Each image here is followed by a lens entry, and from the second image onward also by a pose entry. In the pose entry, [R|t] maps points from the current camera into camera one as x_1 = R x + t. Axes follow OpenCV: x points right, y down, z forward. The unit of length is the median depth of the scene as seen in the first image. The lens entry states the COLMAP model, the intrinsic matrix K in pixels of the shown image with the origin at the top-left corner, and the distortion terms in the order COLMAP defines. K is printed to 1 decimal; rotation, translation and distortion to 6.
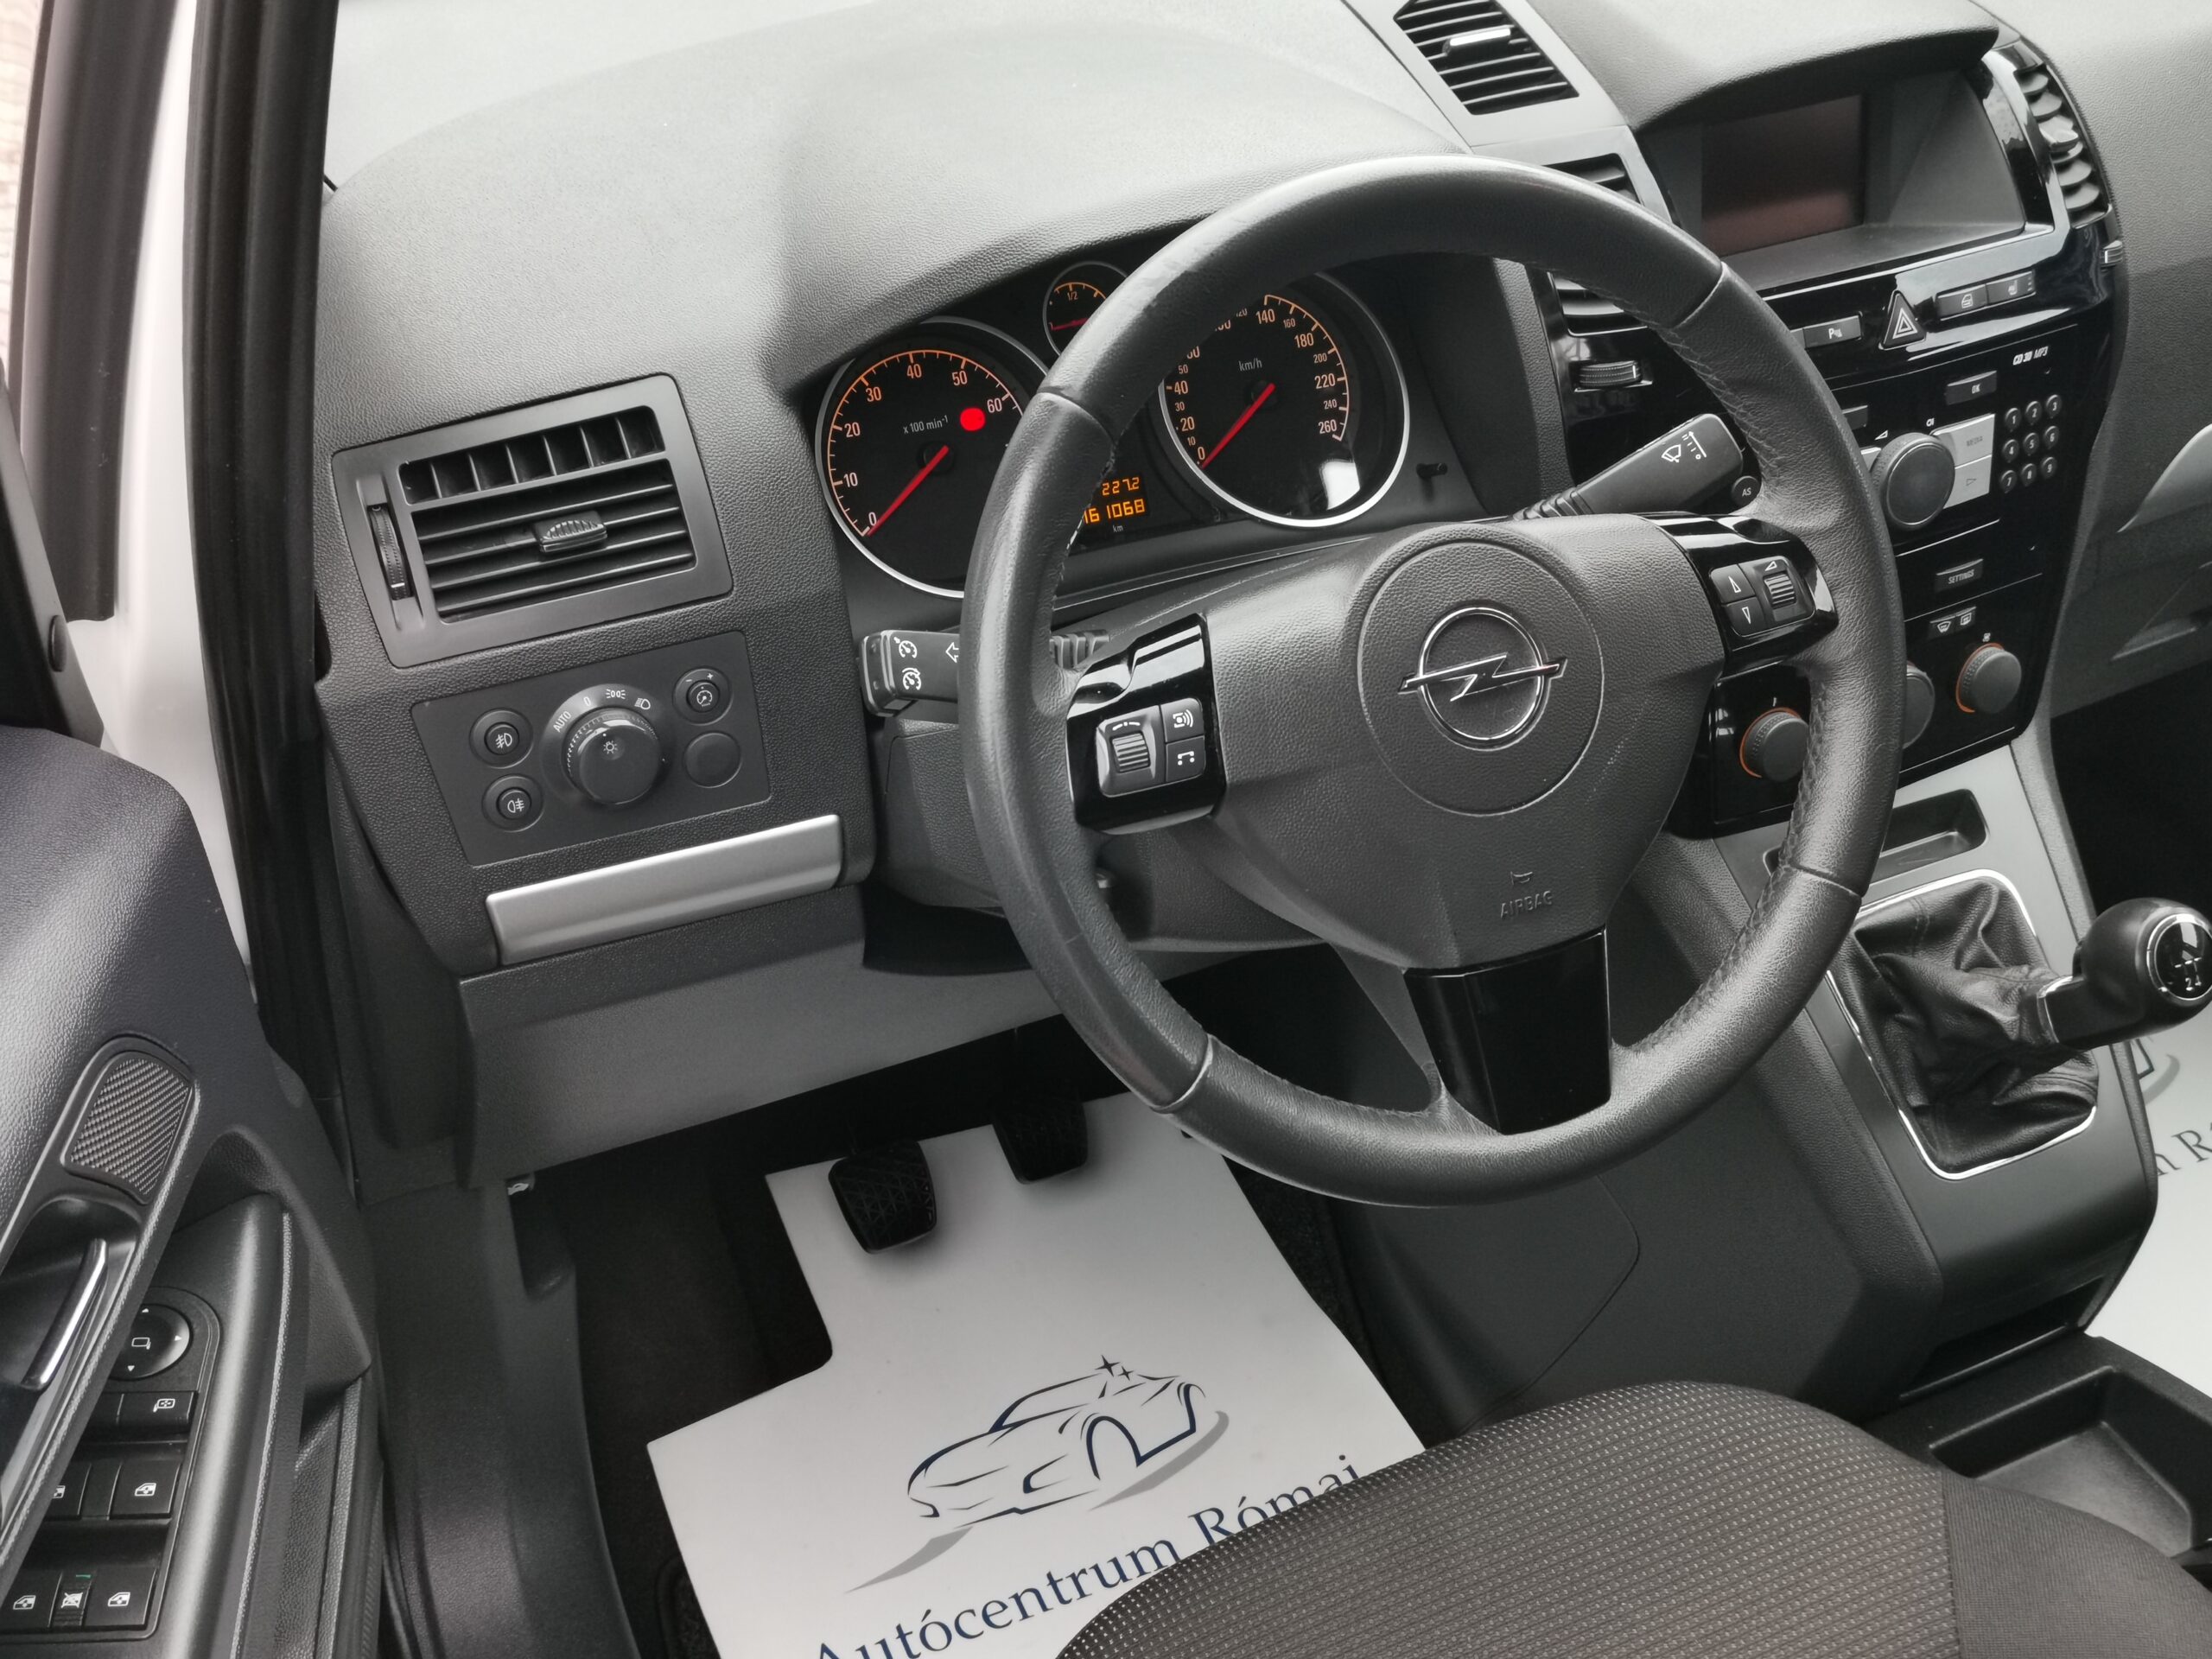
lens RADIAL K [[2603.1, 0, 1106.0], [0, 2603.1, 829.5], [0, 0, 1]] dist [0.065827, -0.026314]
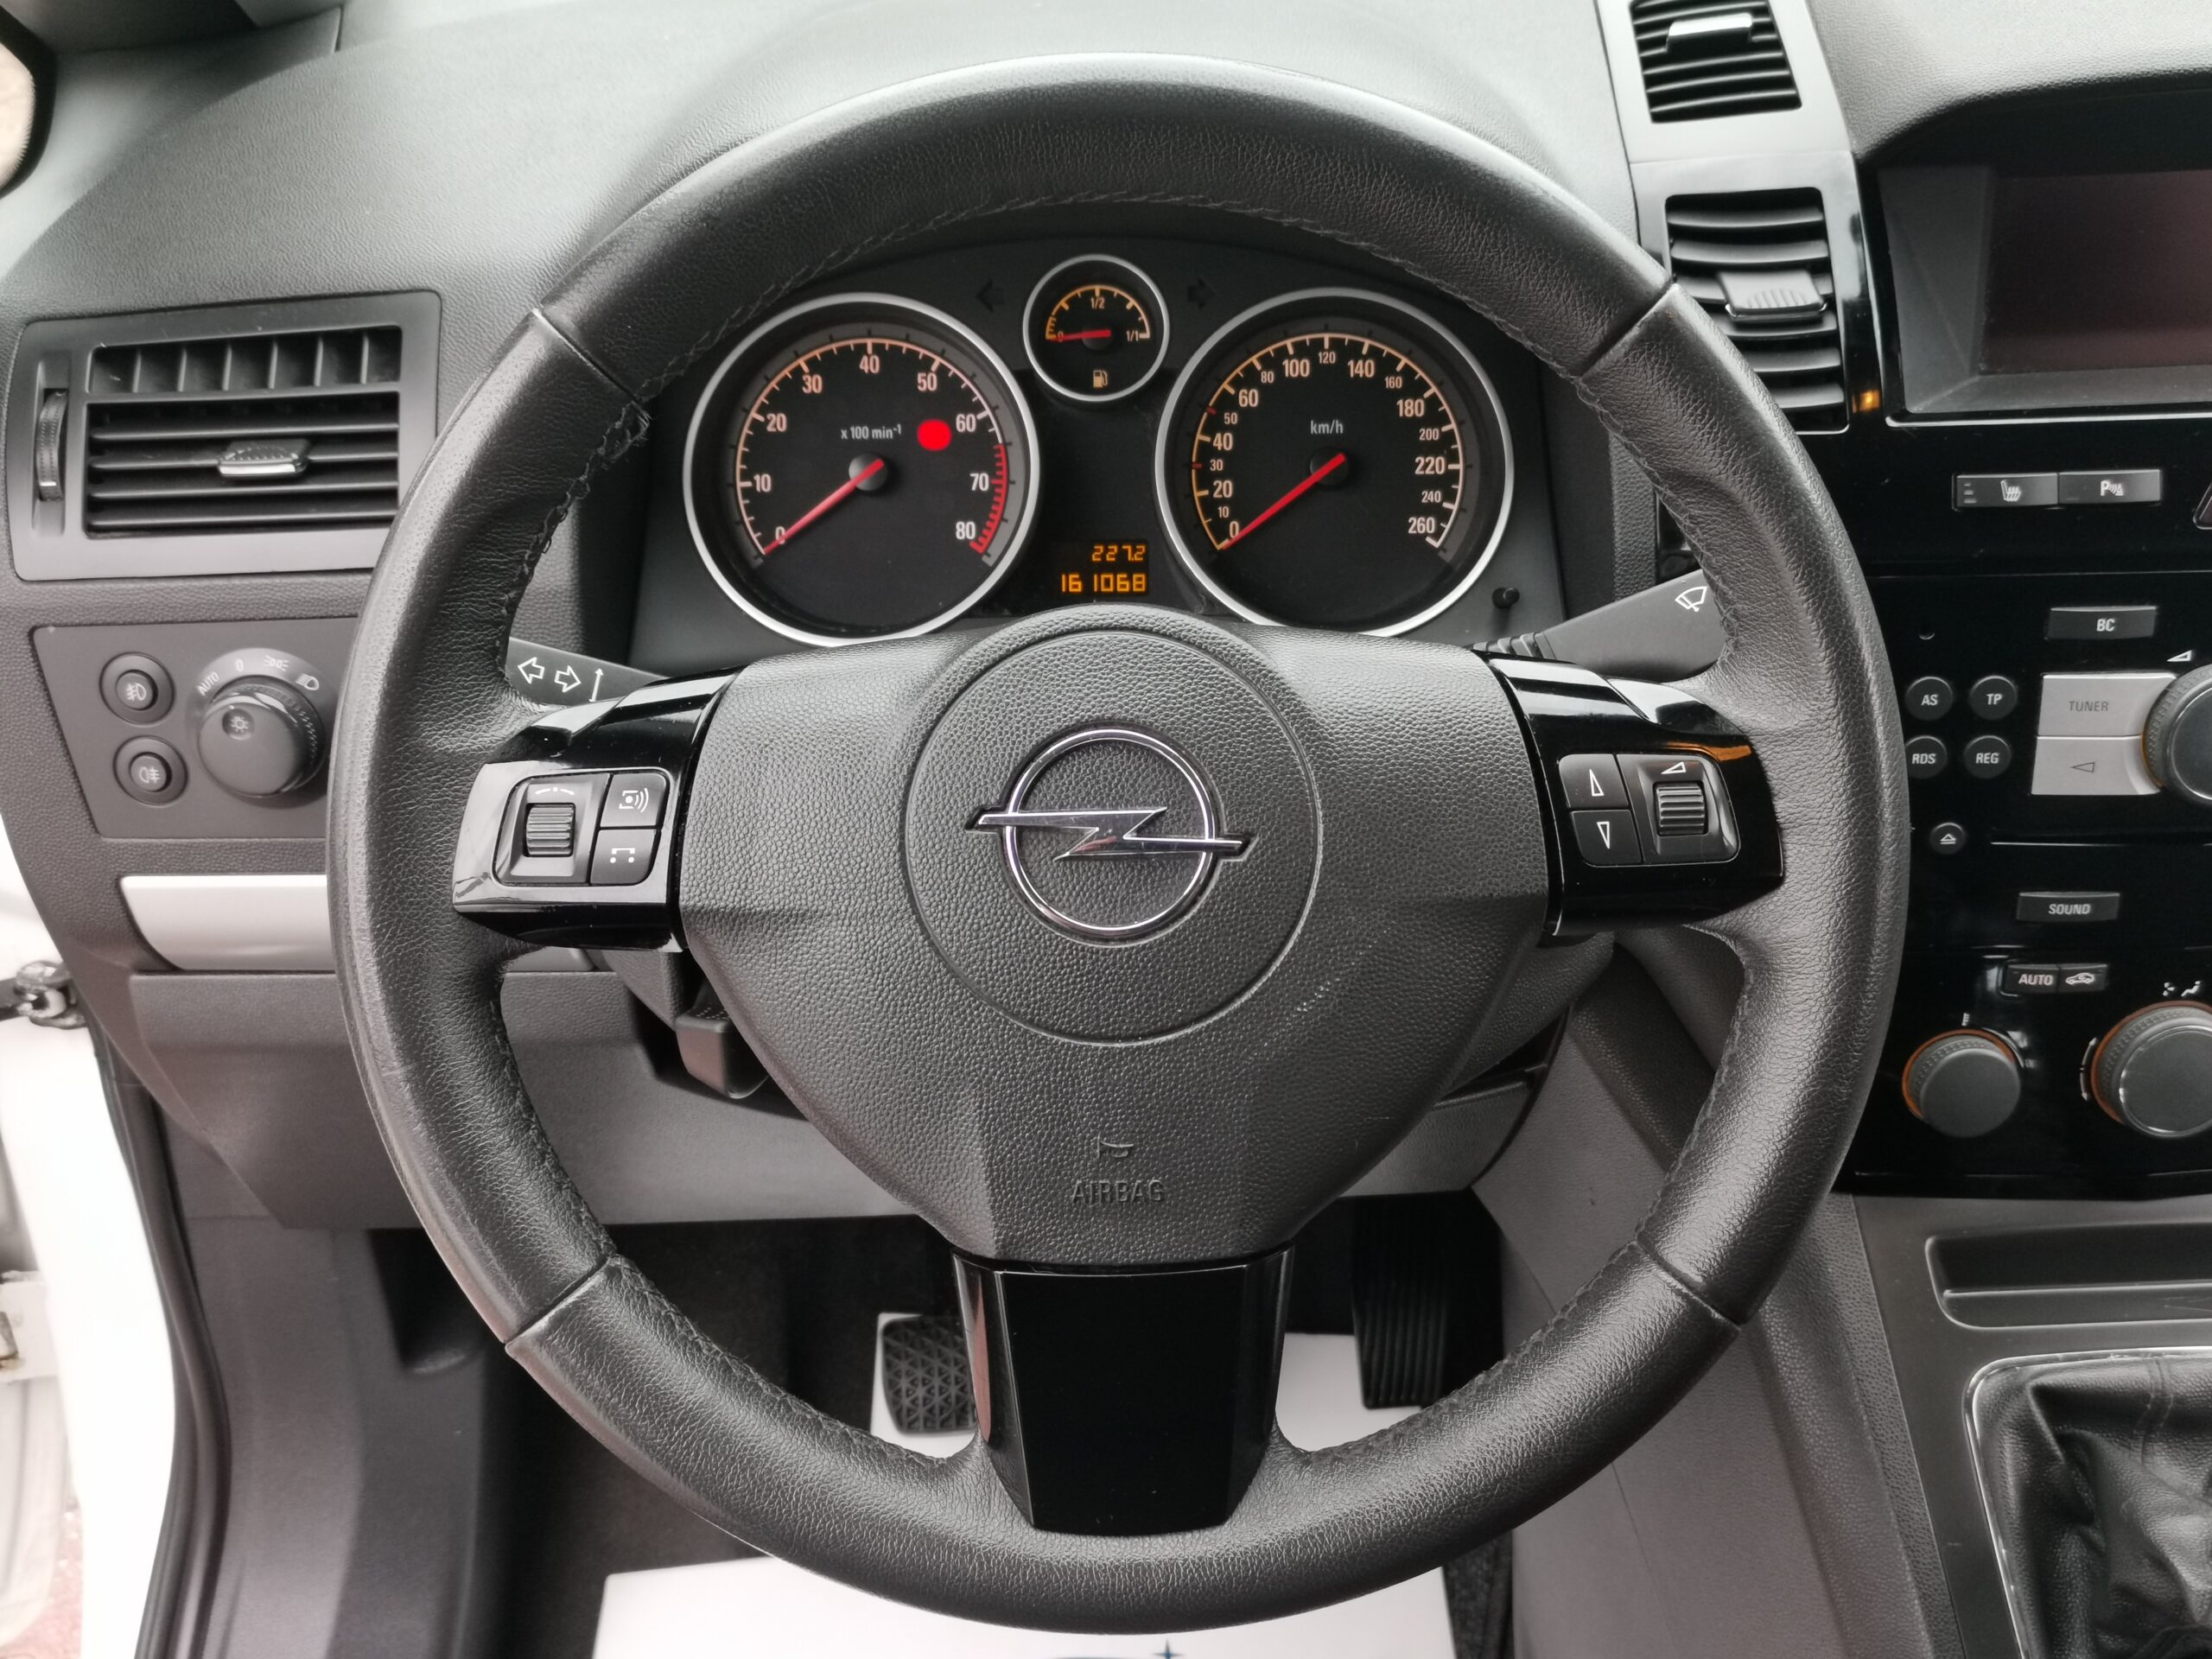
lens RADIAL K [[2458.3, 0, 1106.0], [0, 2458.3, 829.5], [0, 0, 1]] dist [0.065148, -0.068864]
pose [[0.907367, 0.196987, -0.371325, 0.297998], [-0.219346, 0.975471, -0.018508, -0.038320], [0.358571, 0.098242, 0.928319, 0.337200]]
